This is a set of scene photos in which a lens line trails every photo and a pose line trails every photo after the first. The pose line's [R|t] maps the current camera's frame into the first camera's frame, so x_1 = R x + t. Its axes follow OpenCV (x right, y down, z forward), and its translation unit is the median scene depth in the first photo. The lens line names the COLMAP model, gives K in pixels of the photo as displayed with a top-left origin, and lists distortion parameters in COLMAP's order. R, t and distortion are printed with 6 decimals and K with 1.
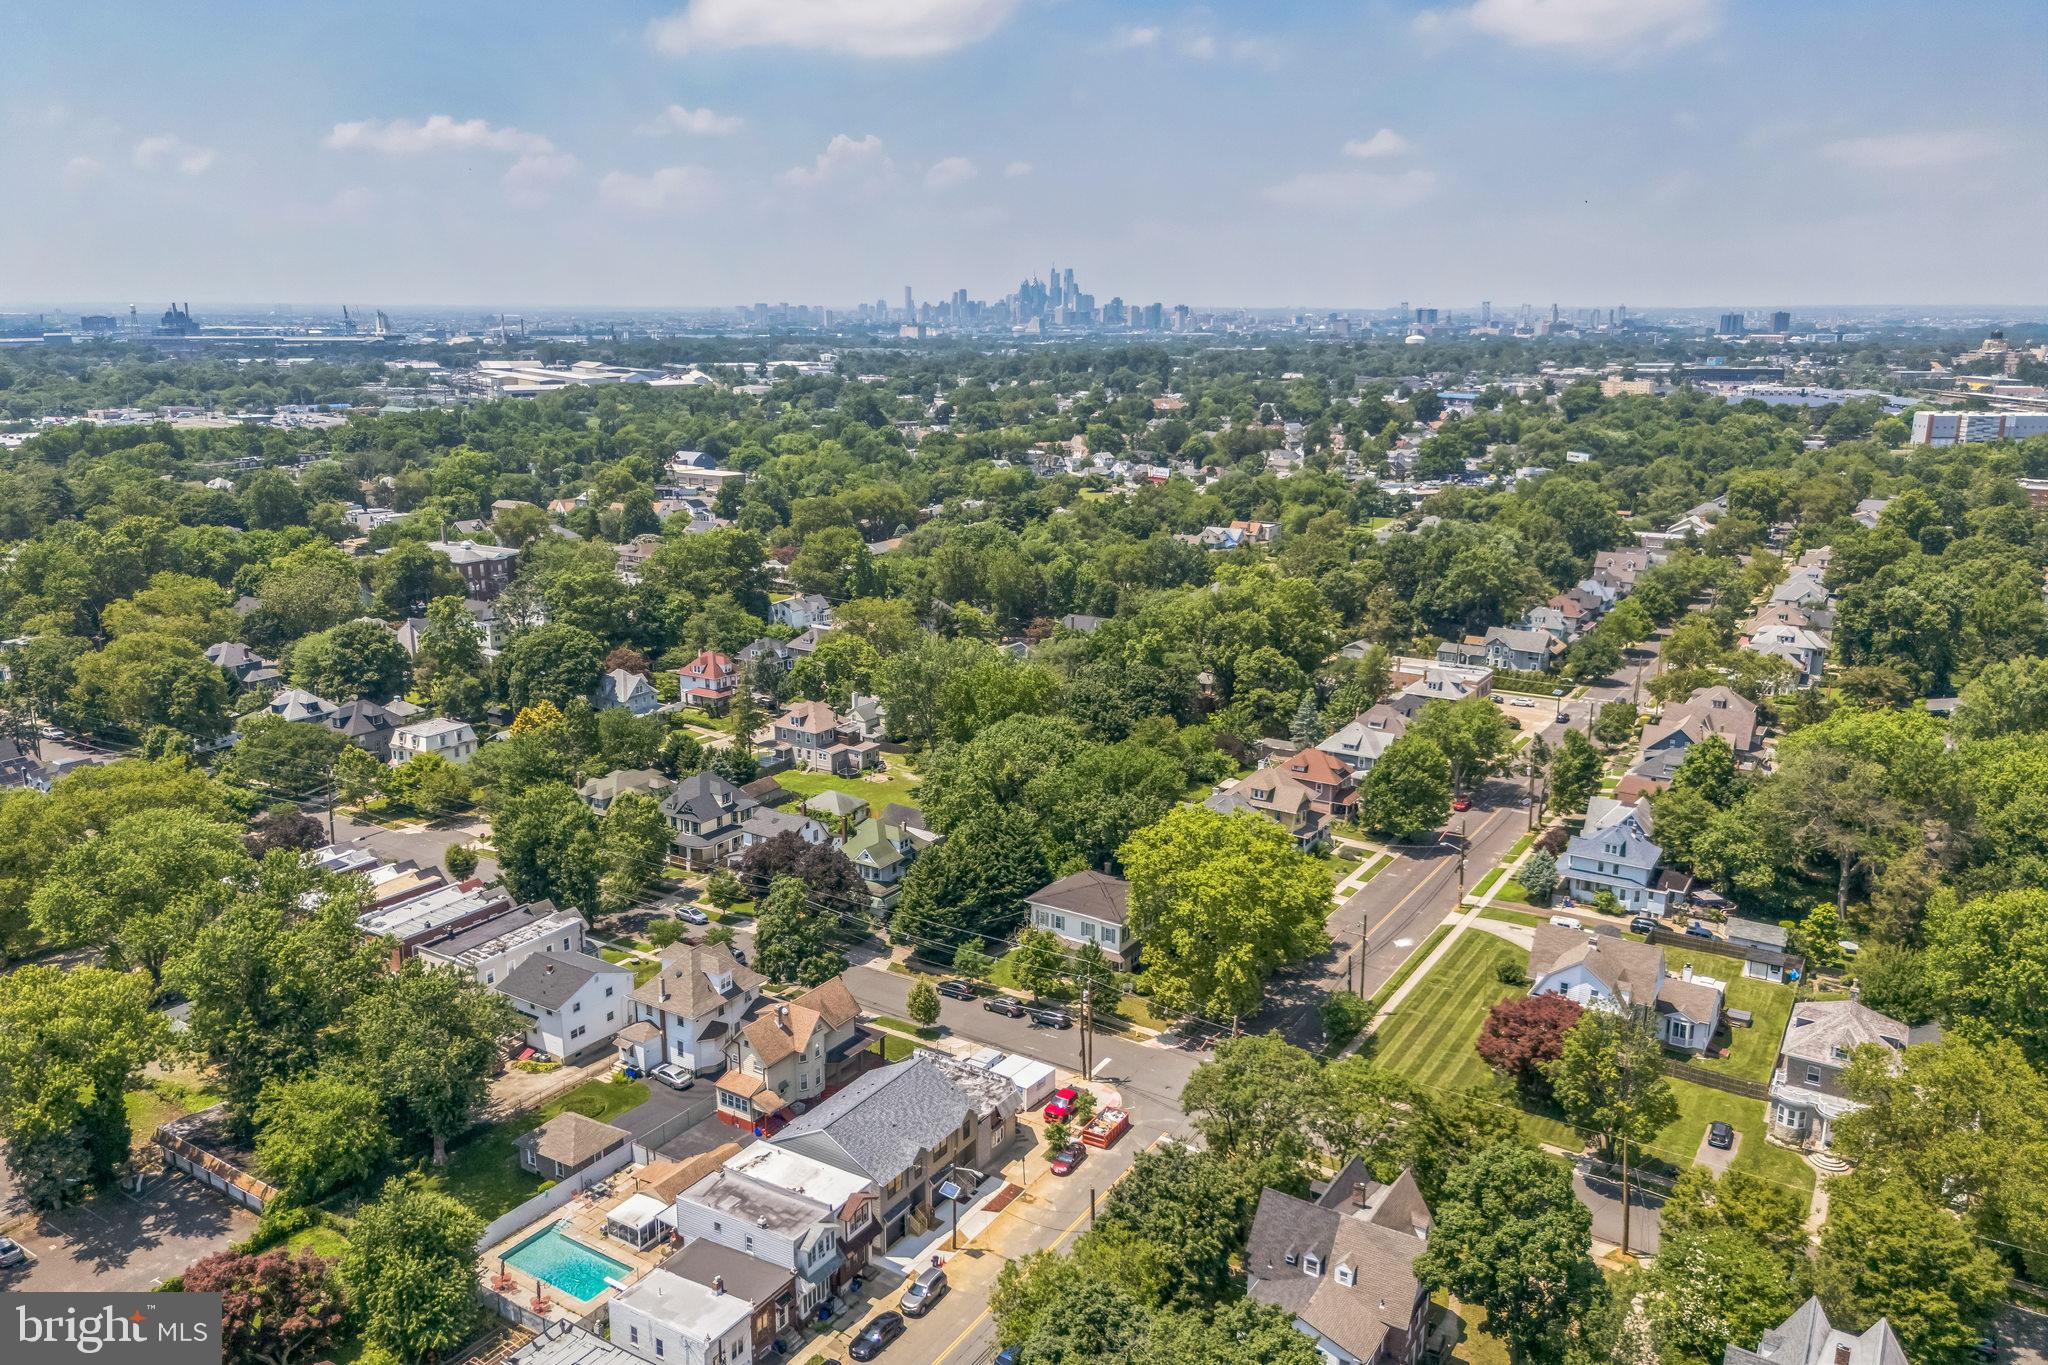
lens RADIAL K [[1519.2, 0, 1024.0], [0, 1519.2, 682.5], [0, 0, 1]] dist [0.031755, -0.007216]
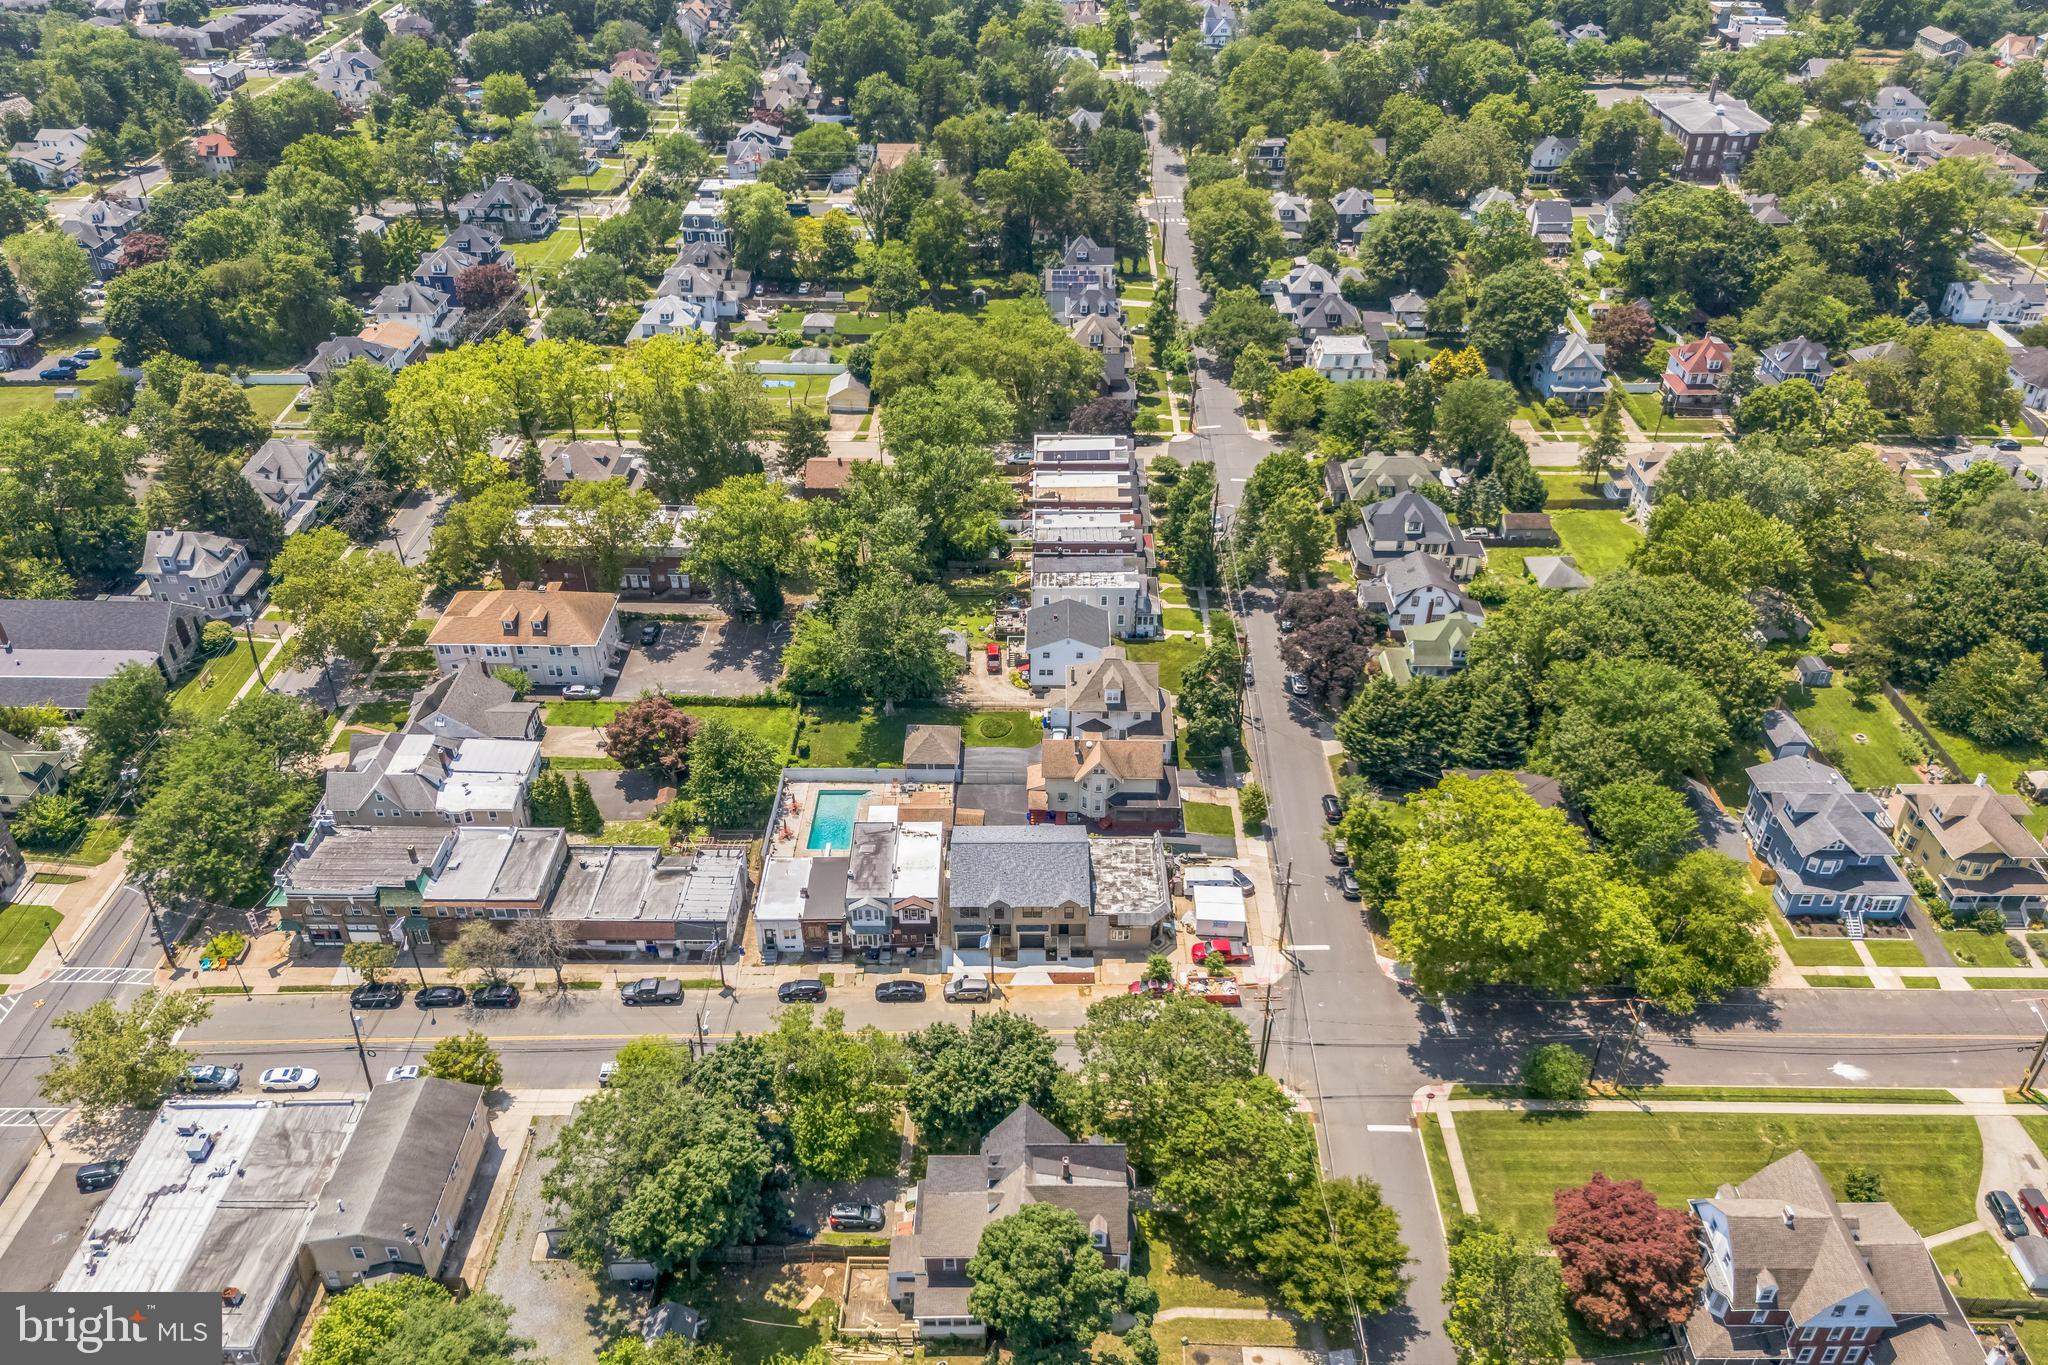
lens RADIAL K [[1510.7, 0, 1024.0], [0, 1510.7, 682.5], [0, 0, 1]] dist [0.096574, -0.118635]
pose [[0.532054, 0.484765, -0.694205, 0.580521], [-0.200798, 0.868736, 0.452744, -0.332119], [0.822556, -0.101490, 0.559555, 0.291022]]
